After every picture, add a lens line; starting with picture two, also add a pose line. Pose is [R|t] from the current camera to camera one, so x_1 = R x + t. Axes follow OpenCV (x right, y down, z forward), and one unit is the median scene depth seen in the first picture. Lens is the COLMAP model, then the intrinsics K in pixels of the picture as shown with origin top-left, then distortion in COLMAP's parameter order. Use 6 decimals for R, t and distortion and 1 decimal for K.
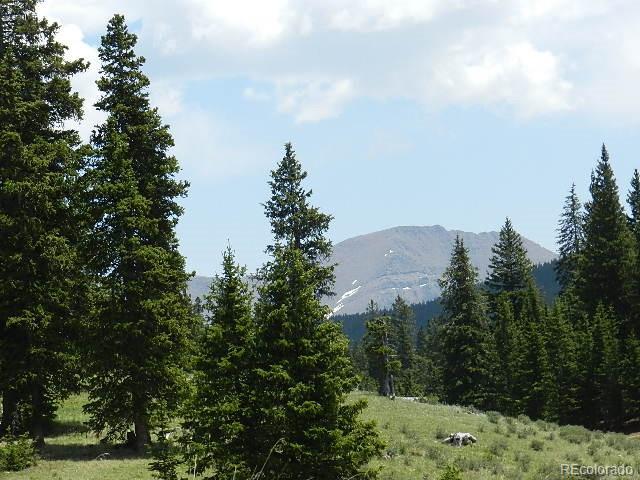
lens RADIAL K [[2667.7, 0, 320.0], [0, 2667.7, 240.0], [0, 0, 1]] dist [-0.086620, 0.643022]
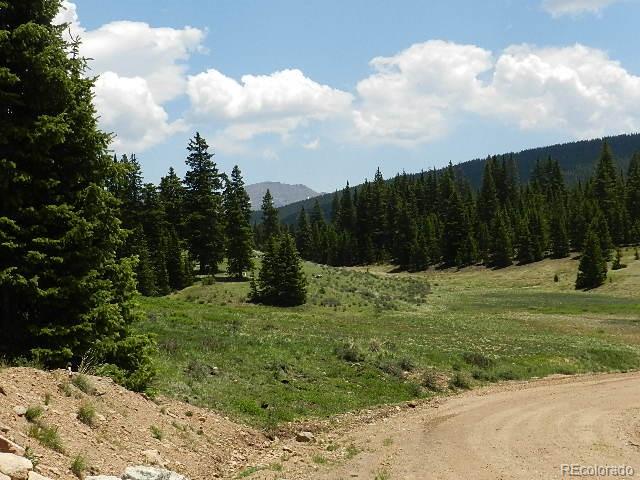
lens RADIAL K [[881.0, 0, 320.0], [0, 881.0, 240.0], [0, 0, 1]] dist [-0.007111, -0.003108]
pose [[0.995089, 0.030604, 0.094130, -0.073432], [-0.036314, 0.997565, 0.059551, -0.058242], [-0.092078, -0.062677, 0.993777, -0.279603]]
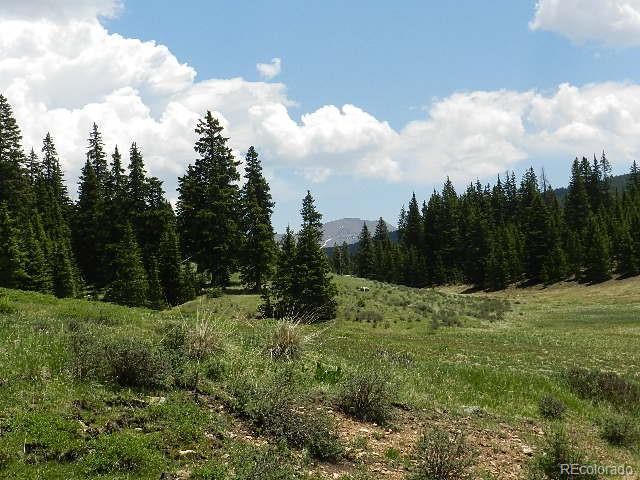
lens RADIAL K [[881.0, 0, 320.0], [0, 881.0, 240.0], [0, 0, 1]] dist [-0.007111, -0.003108]
pose [[0.999903, 0.013905, 0.001275, 0.000645], [-0.013928, 0.999703, 0.019988, -0.000002], [-0.000996, -0.020004, 0.999799, 0.009130]]
